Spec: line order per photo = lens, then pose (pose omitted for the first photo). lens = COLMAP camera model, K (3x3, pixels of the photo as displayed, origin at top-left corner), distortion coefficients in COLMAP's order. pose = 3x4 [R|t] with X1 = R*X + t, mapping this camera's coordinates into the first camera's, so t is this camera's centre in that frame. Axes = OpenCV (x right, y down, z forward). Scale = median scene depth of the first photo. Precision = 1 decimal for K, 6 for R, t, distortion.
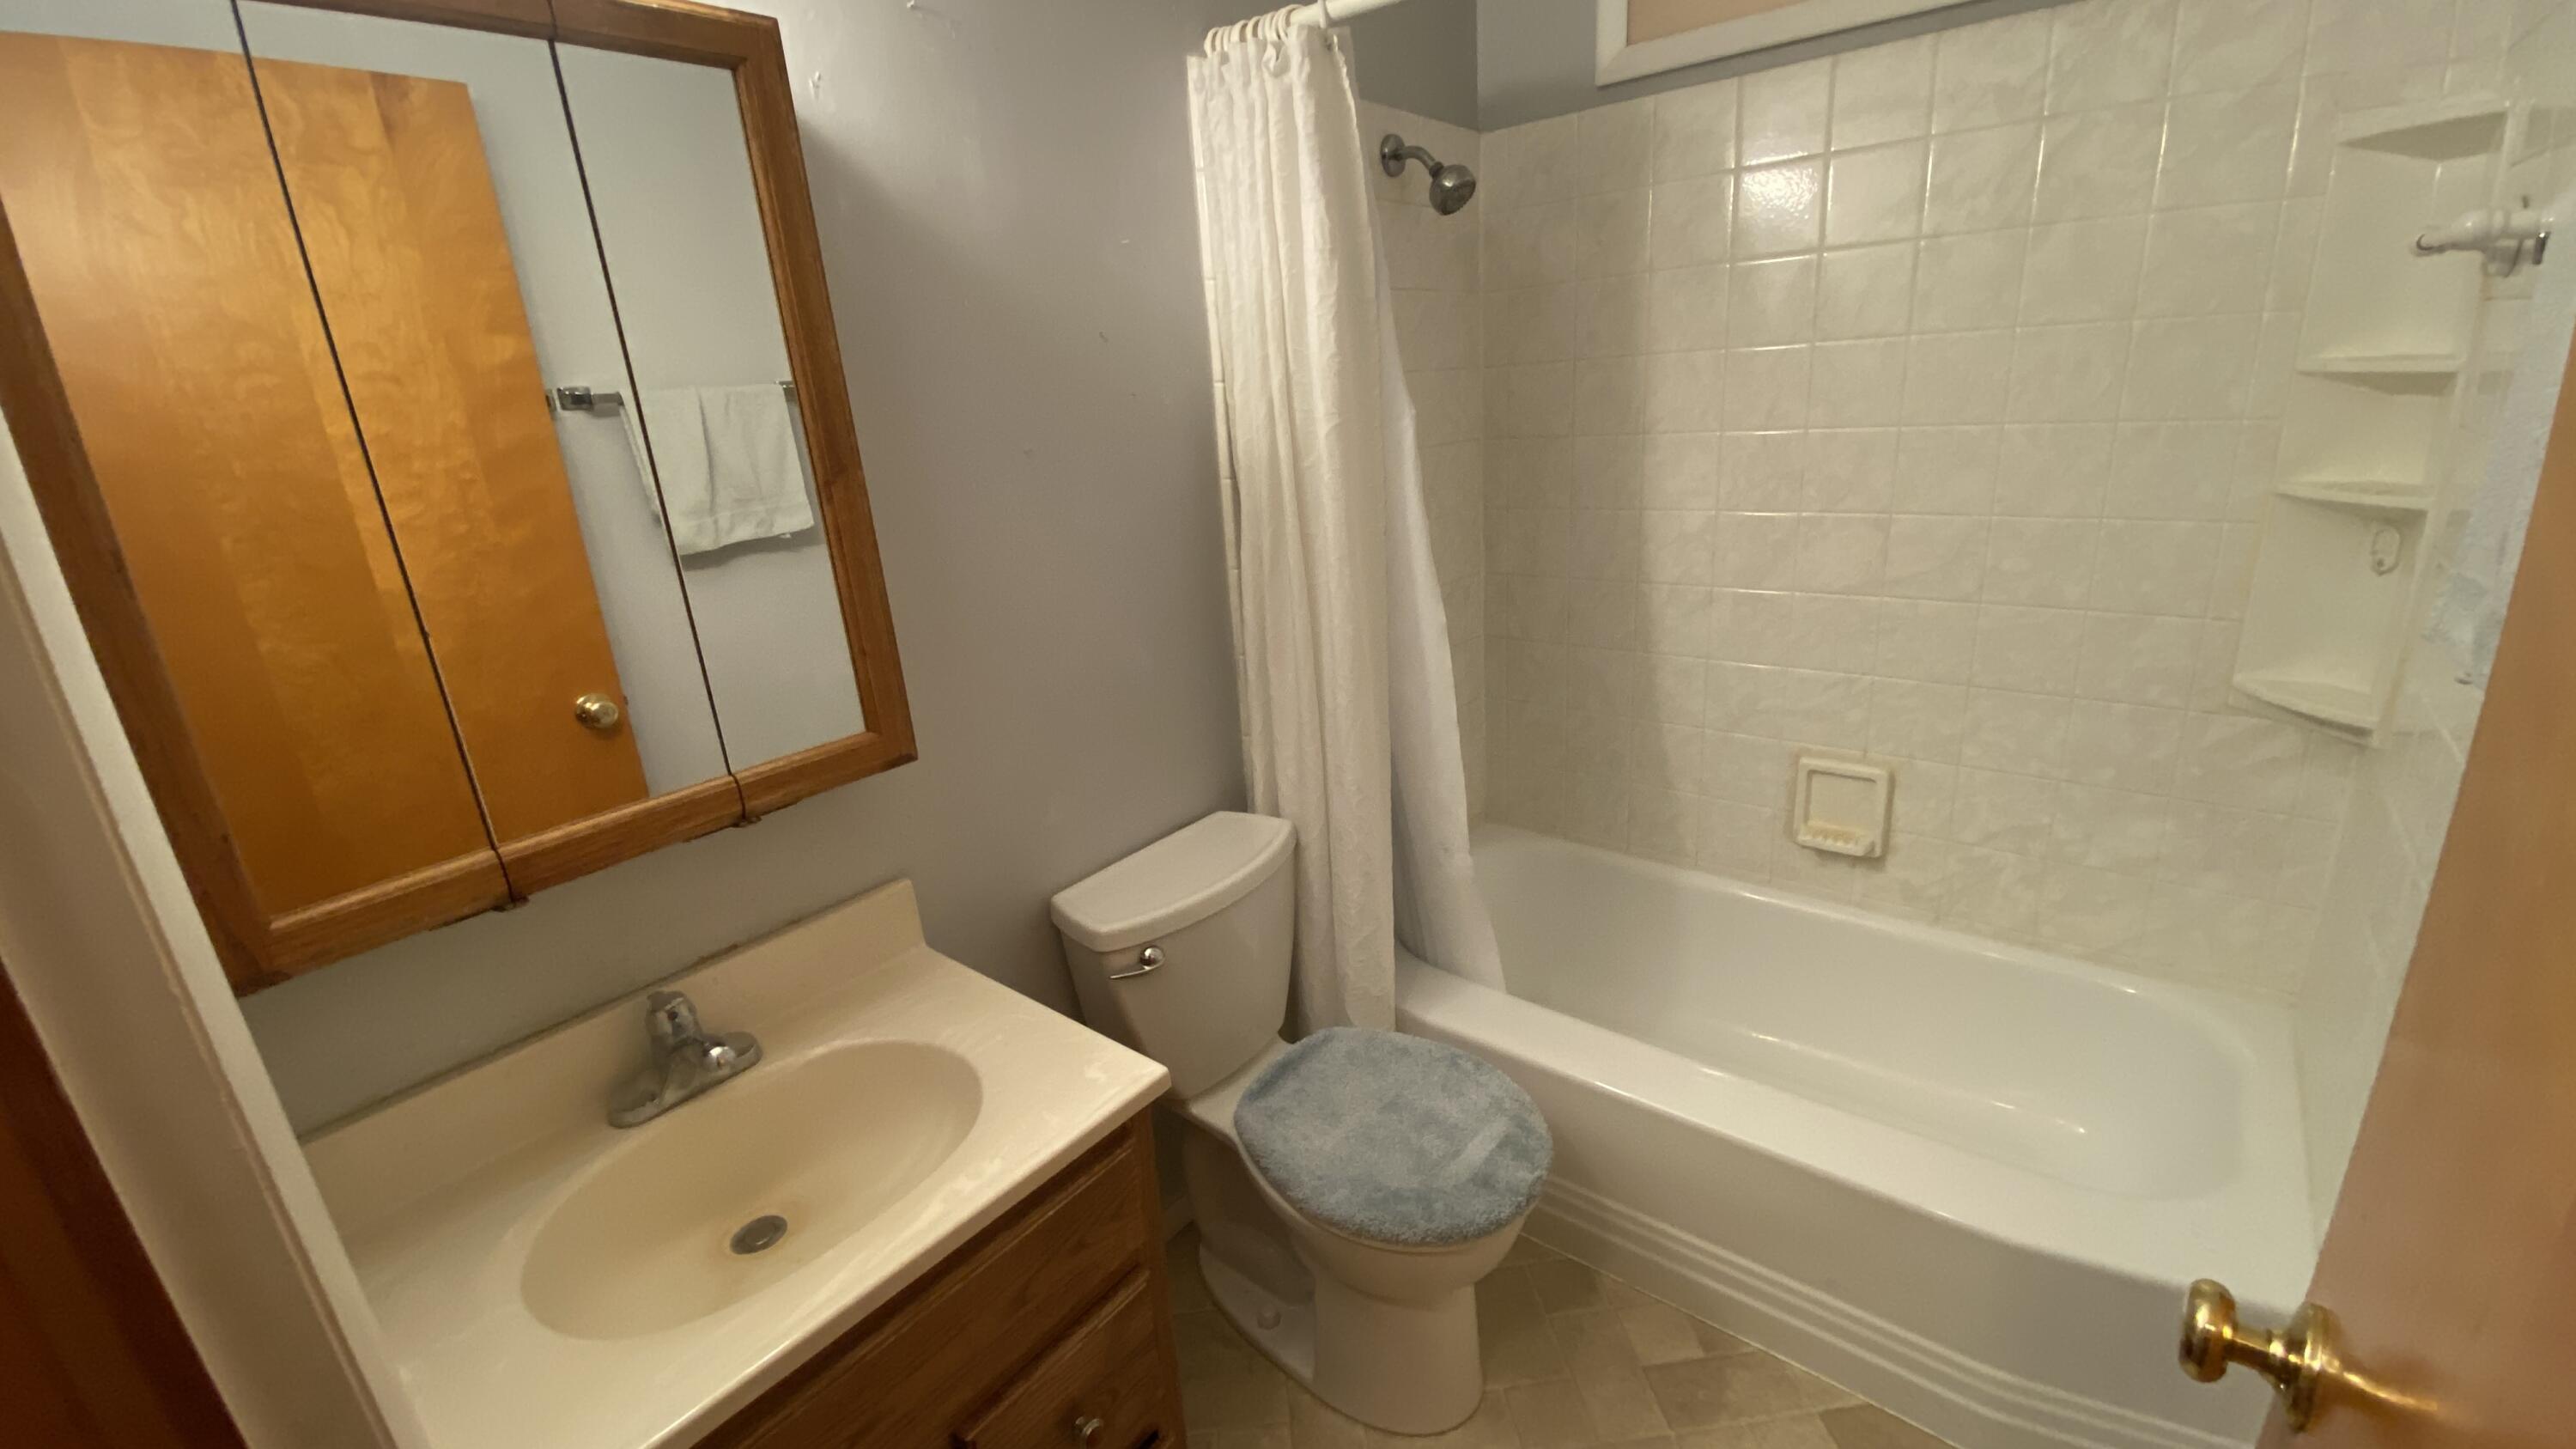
lens RADIAL K [[1032.3, 0, 1283.3], [0, 1032.3, 714.4], [0, 0, 1]] dist [0.008198, -0.015695]
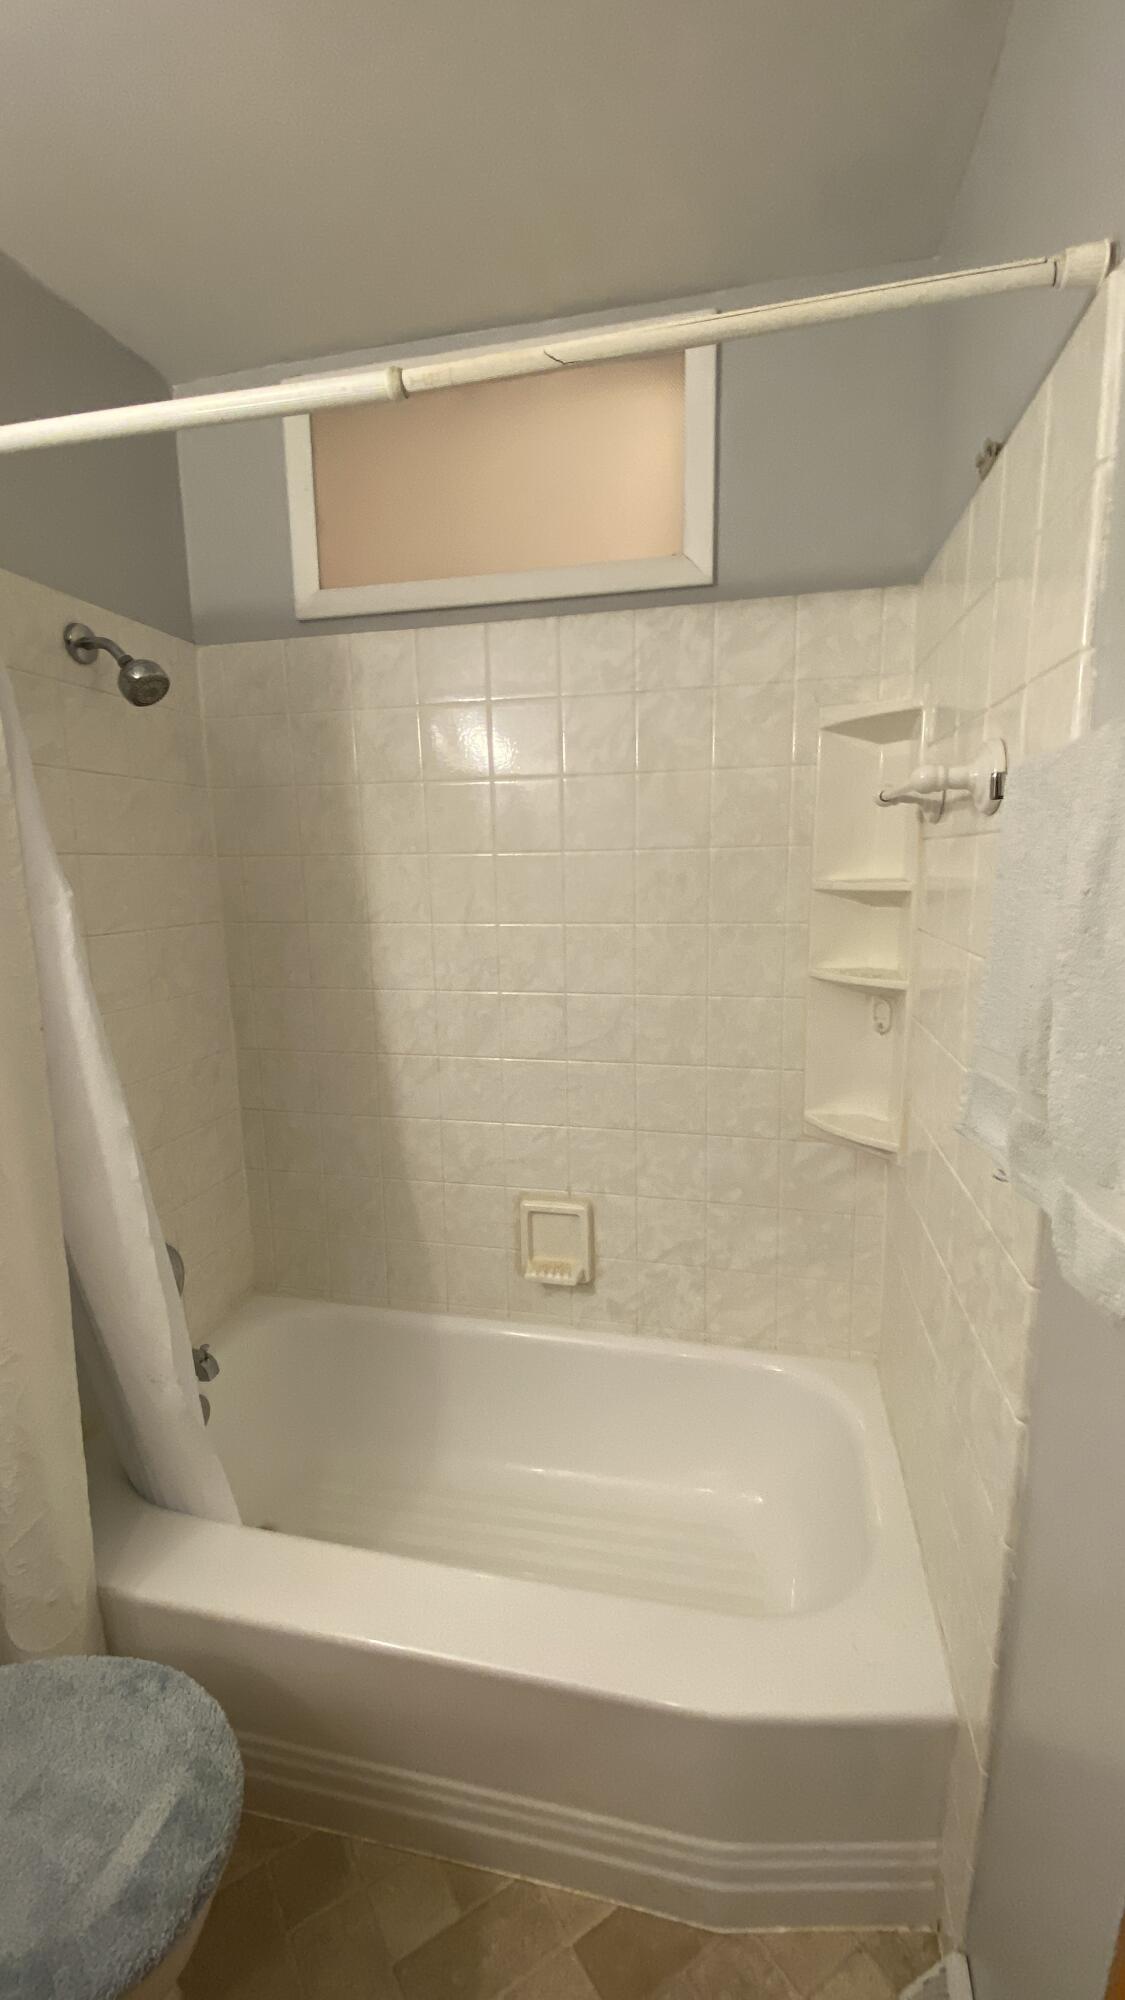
lens RADIAL K [[801.3, 0, 565.6], [0, 801.3, 998.7], [0, 0, 1]] dist [0.008198, -0.015695]
pose [[0.889774, -0.023957, 0.455772, 0.181470], [0.095947, 0.986124, -0.135476, -0.067902], [-0.446202, 0.164273, 0.879726, 0.203111]]
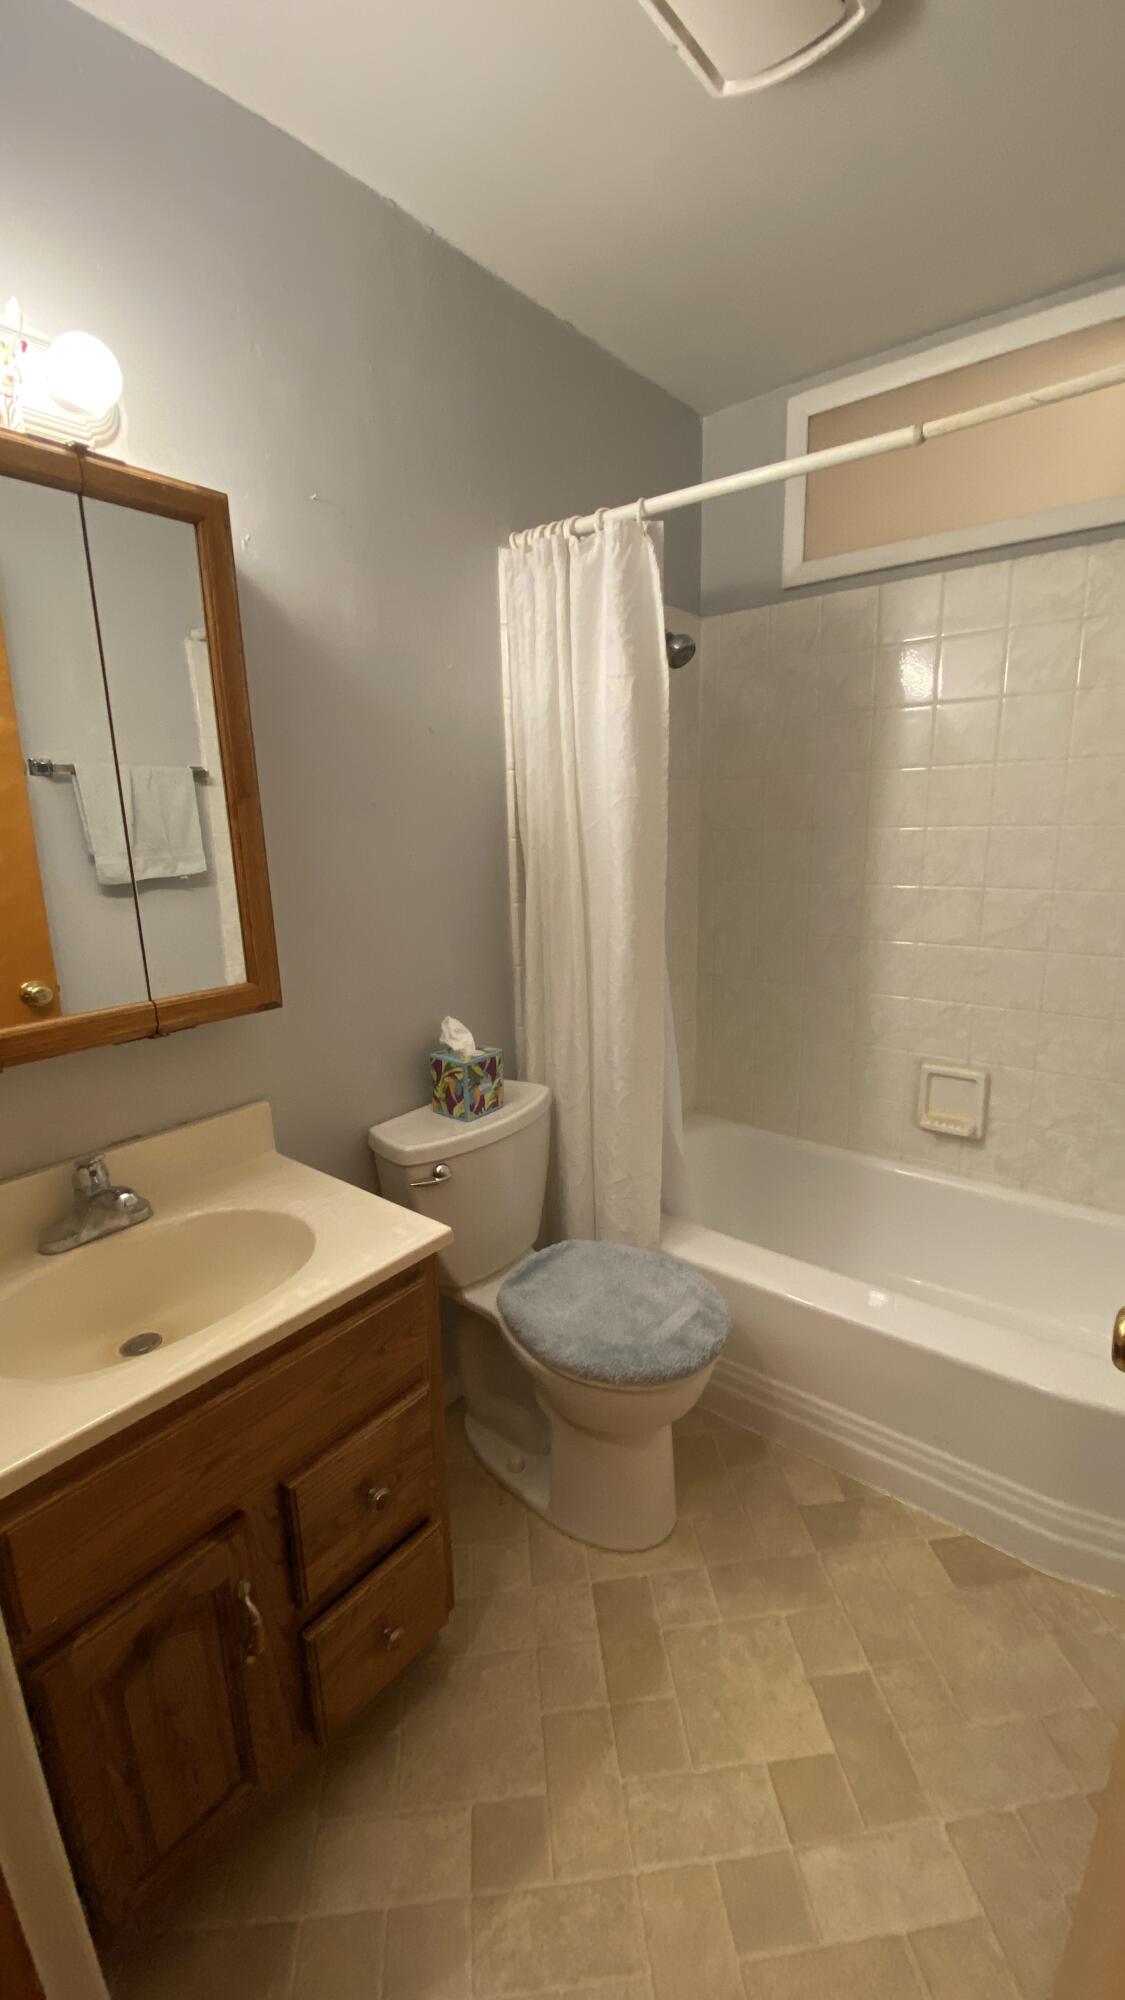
lens RADIAL K [[801.3, 0, 567.9], [0, 801.3, 996.9], [0, 0, 1]] dist [0.008198, -0.015695]
pose [[0.998956, 0.040498, 0.021122, 0.005971], [-0.038479, 0.995329, -0.088539, 0.080688], [-0.024609, 0.087634, 0.995849, -0.065041]]
